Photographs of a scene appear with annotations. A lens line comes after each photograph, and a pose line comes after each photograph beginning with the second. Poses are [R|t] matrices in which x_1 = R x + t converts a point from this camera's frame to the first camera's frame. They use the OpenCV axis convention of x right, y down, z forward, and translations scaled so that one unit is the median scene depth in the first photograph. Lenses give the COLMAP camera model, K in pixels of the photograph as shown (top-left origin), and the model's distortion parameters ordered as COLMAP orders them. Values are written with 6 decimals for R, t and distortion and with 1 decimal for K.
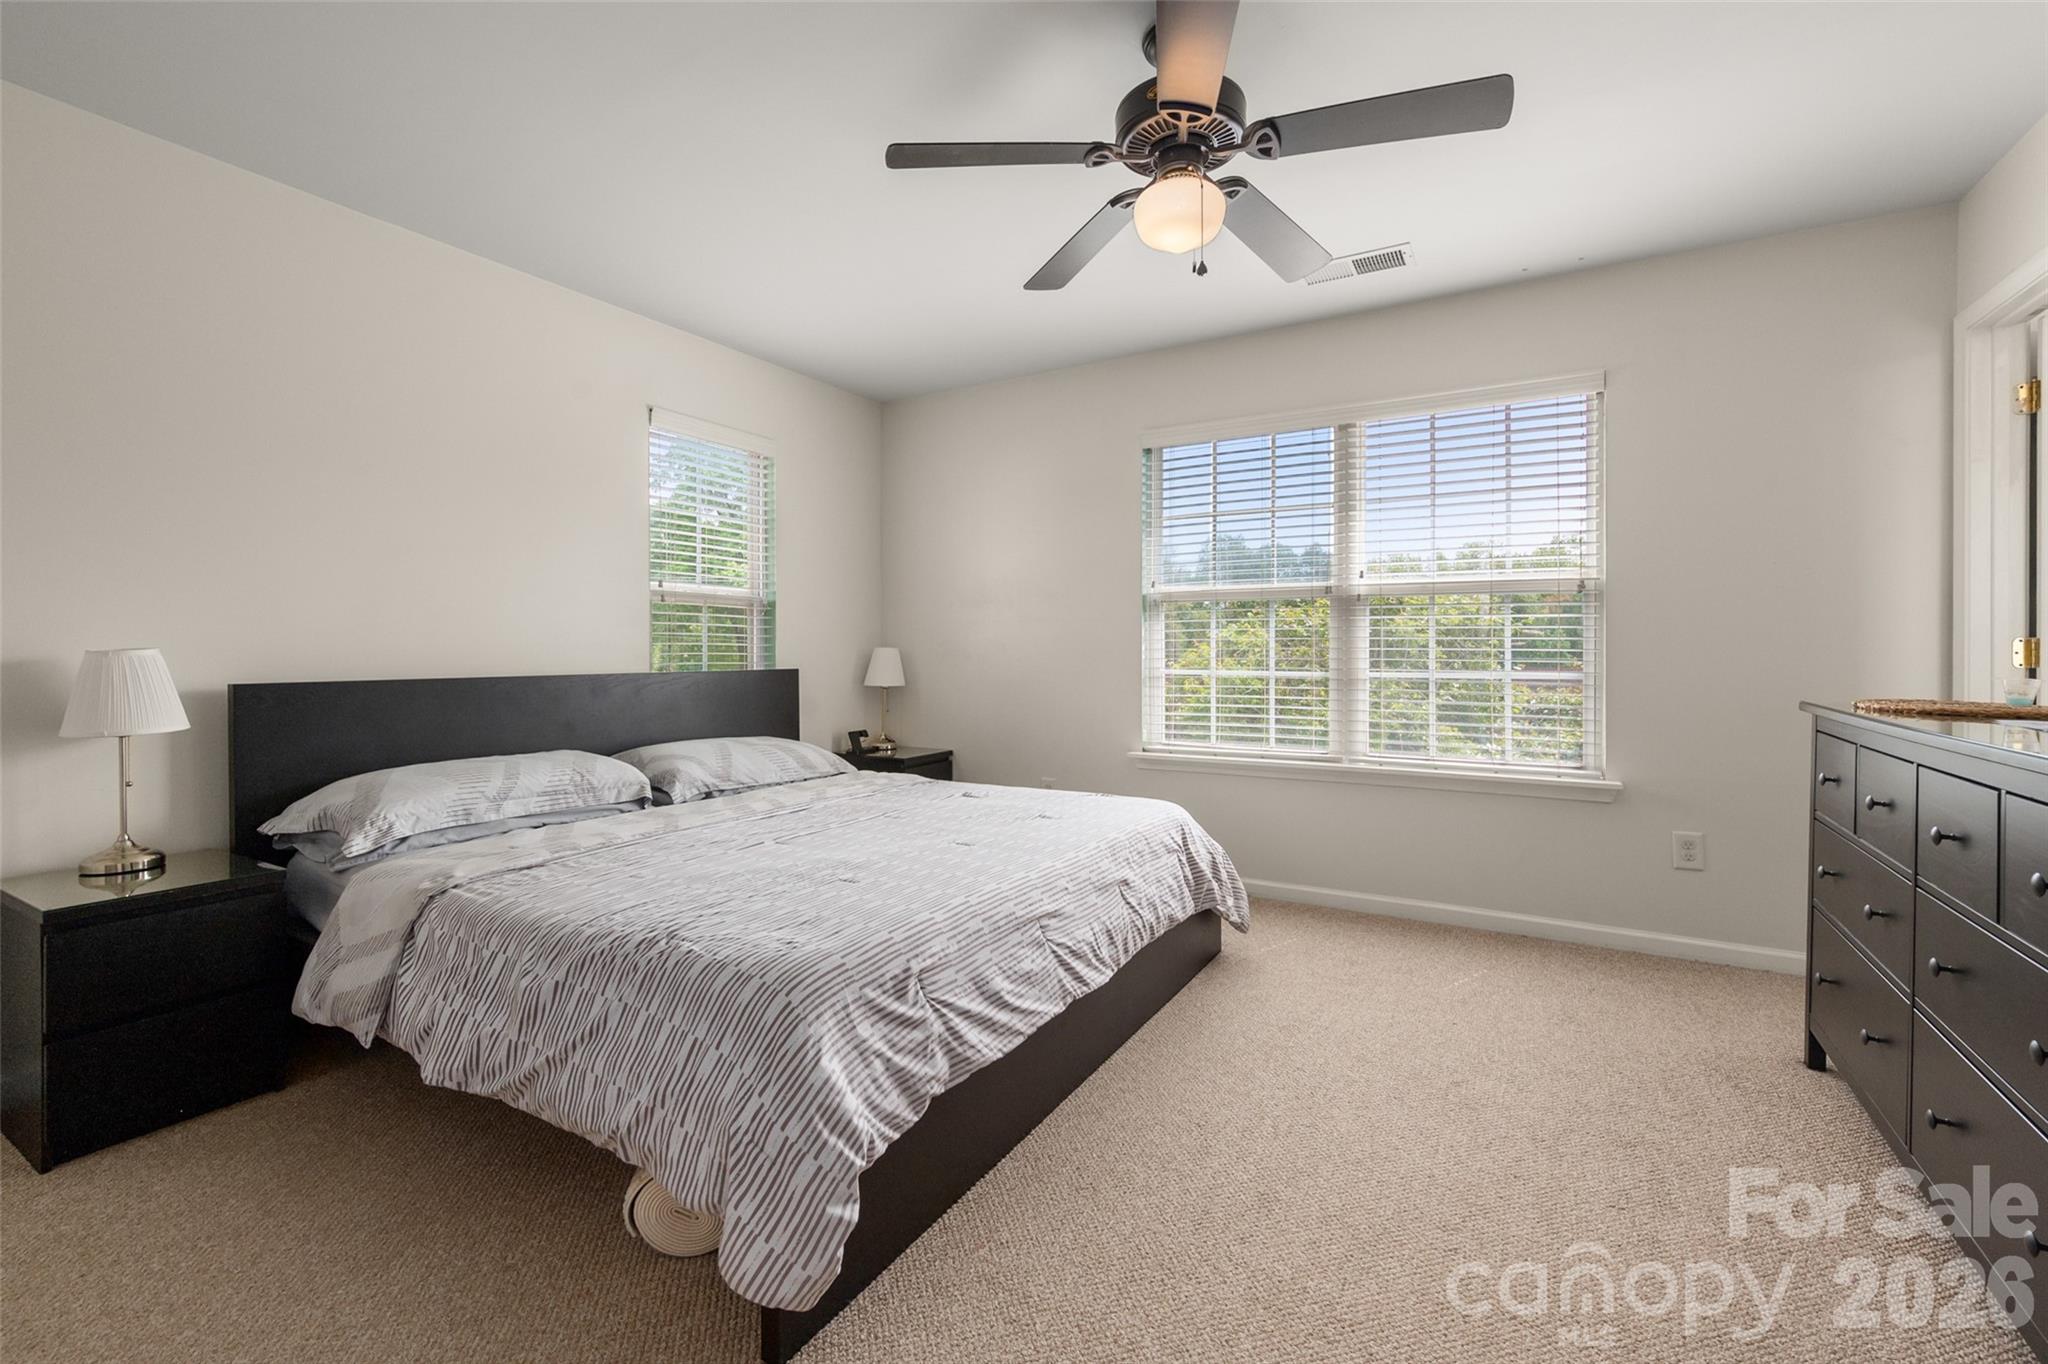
lens RADIAL K [[887.2, 0, 1024.0], [0, 887.2, 682.0], [0, 0, 1]] dist [-0.001226, -0.000123]
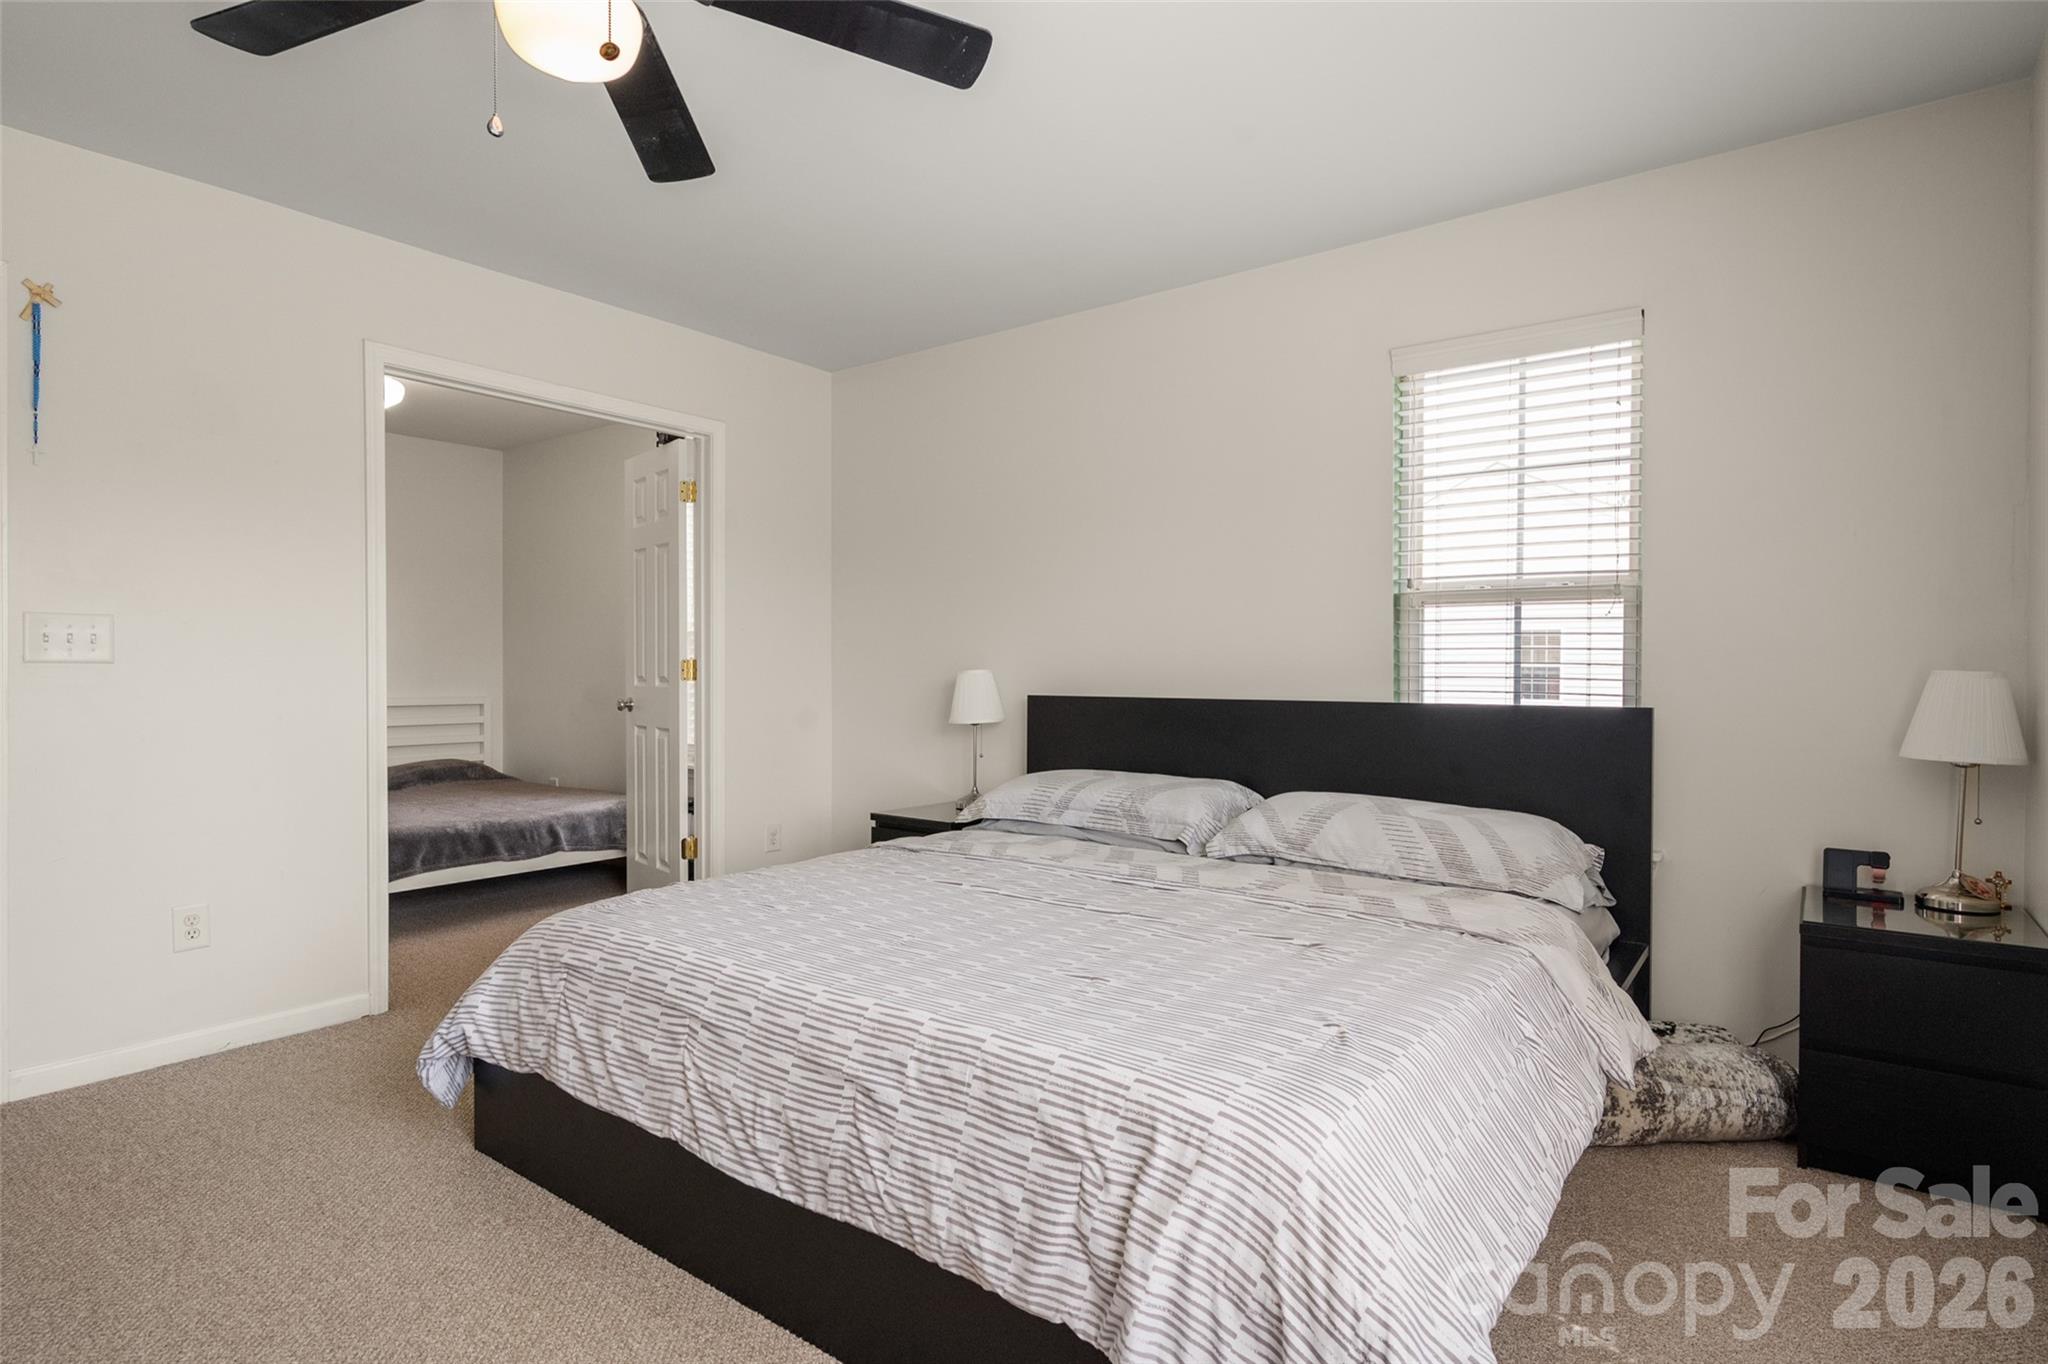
lens RADIAL K [[1046.7, 0, 1024.0], [0, 1046.7, 682.0], [0, 0, 1]] dist [-0.000030, -0.000136]
pose [[-0.111951, 0.022843, -0.993451, 0.728463], [-0.035038, 0.999023, 0.026919, -0.059919], [0.993096, 0.037822, -0.111042, 1.092879]]
